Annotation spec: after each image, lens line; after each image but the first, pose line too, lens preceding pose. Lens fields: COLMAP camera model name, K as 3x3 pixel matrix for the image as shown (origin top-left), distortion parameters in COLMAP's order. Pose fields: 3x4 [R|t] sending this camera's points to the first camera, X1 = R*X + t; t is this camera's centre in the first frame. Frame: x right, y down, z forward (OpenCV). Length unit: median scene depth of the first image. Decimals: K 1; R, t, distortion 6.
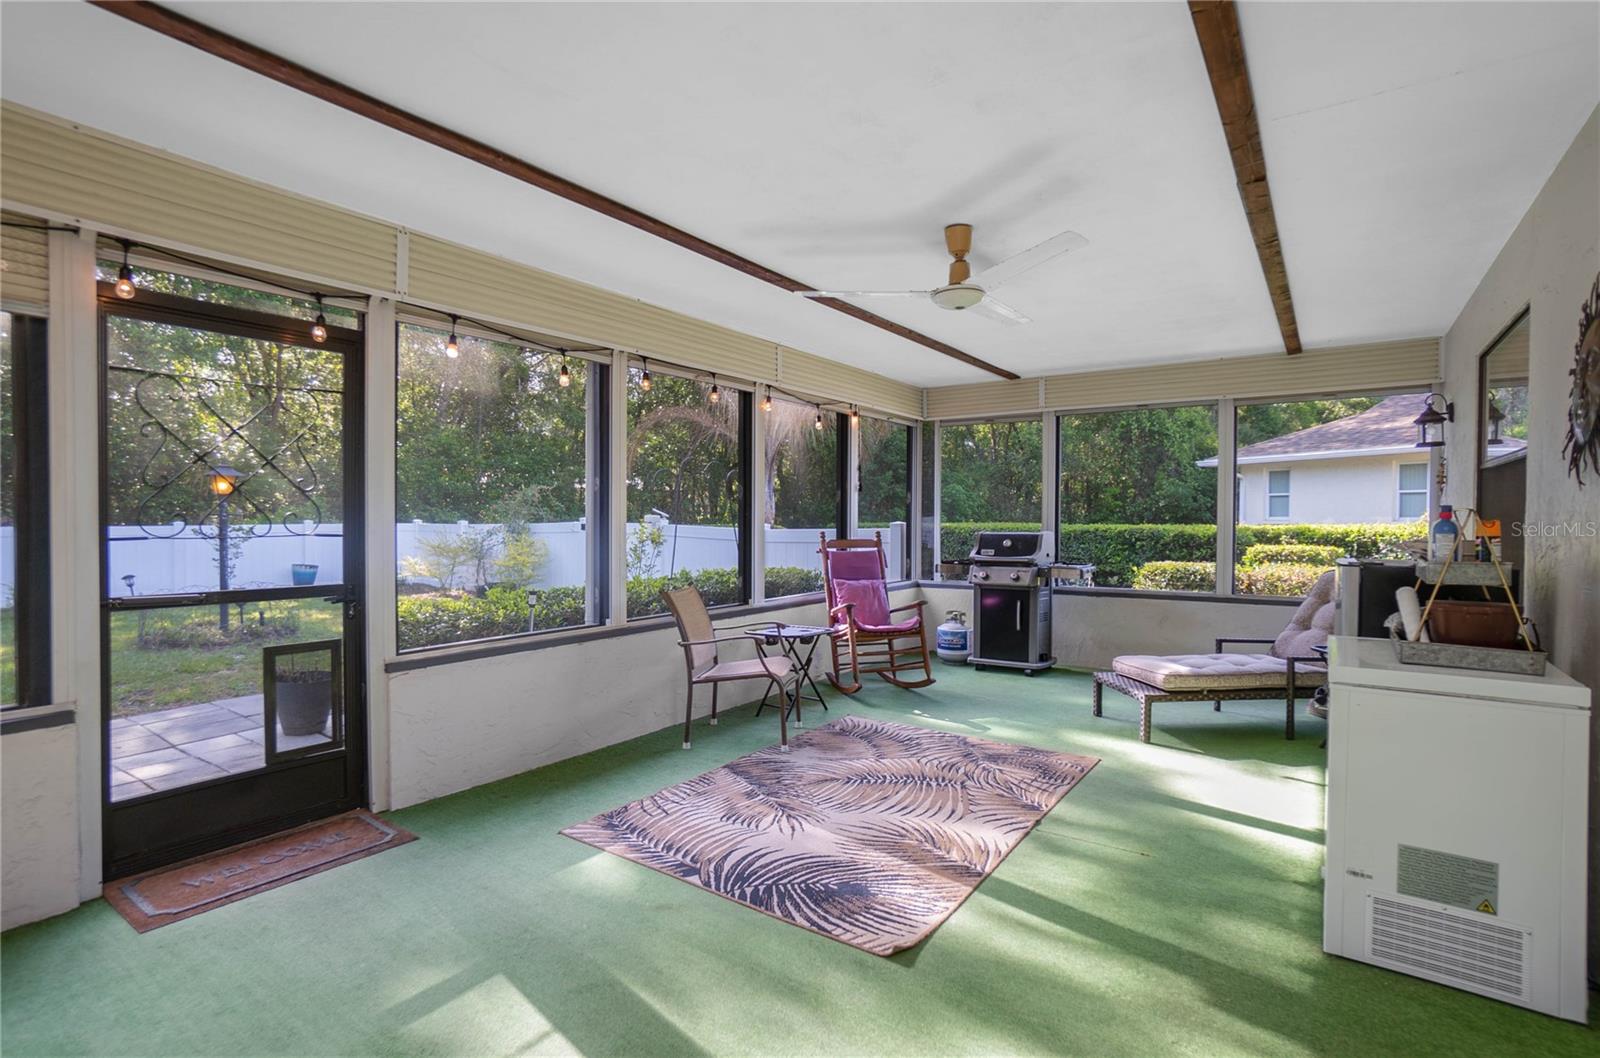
lens RADIAL K [[794.8, 0, 798.3], [0, 794.8, 529.7], [0, 0, 1]] dist [-0.024946, 0.011612]
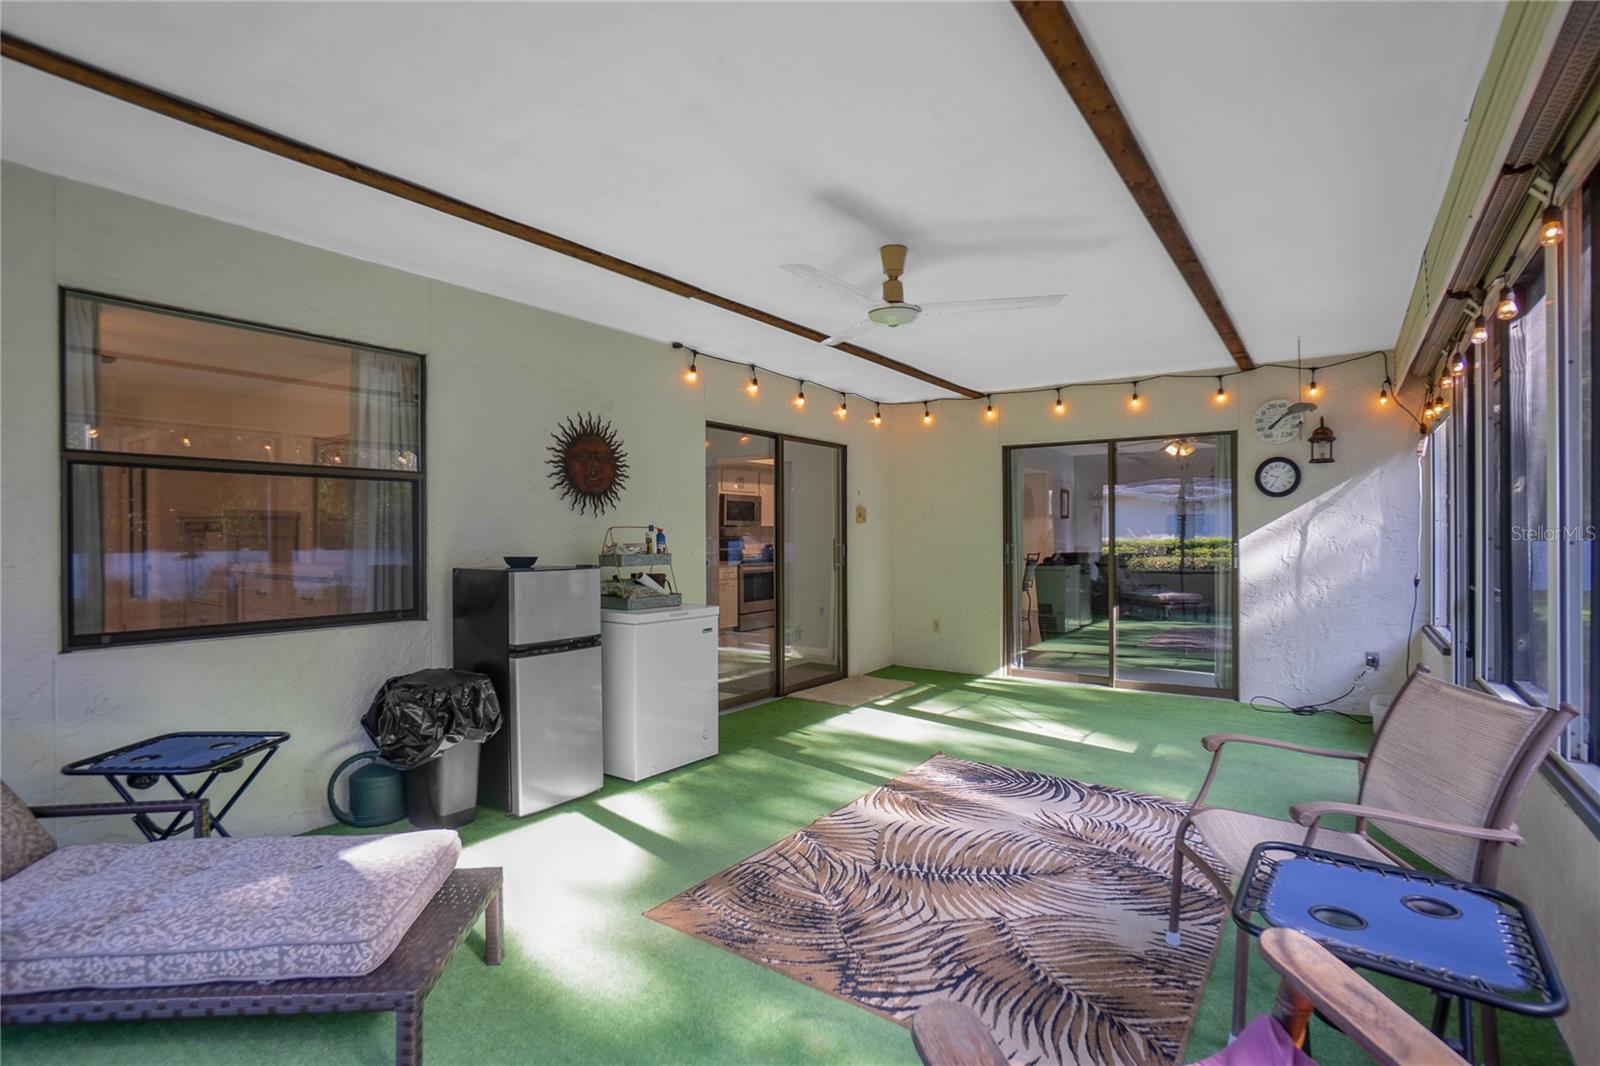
lens RADIAL K [[794.8, 0, 798.6], [0, 794.8, 534.2], [0, 0, 1]] dist [-0.024946, 0.011612]
pose [[-0.999996, -0.001321, 0.002646, 0.290254], [-0.001278, 0.999873, 0.015868, -0.022897], [-0.002667, 0.015865, -0.999871, 1.821053]]
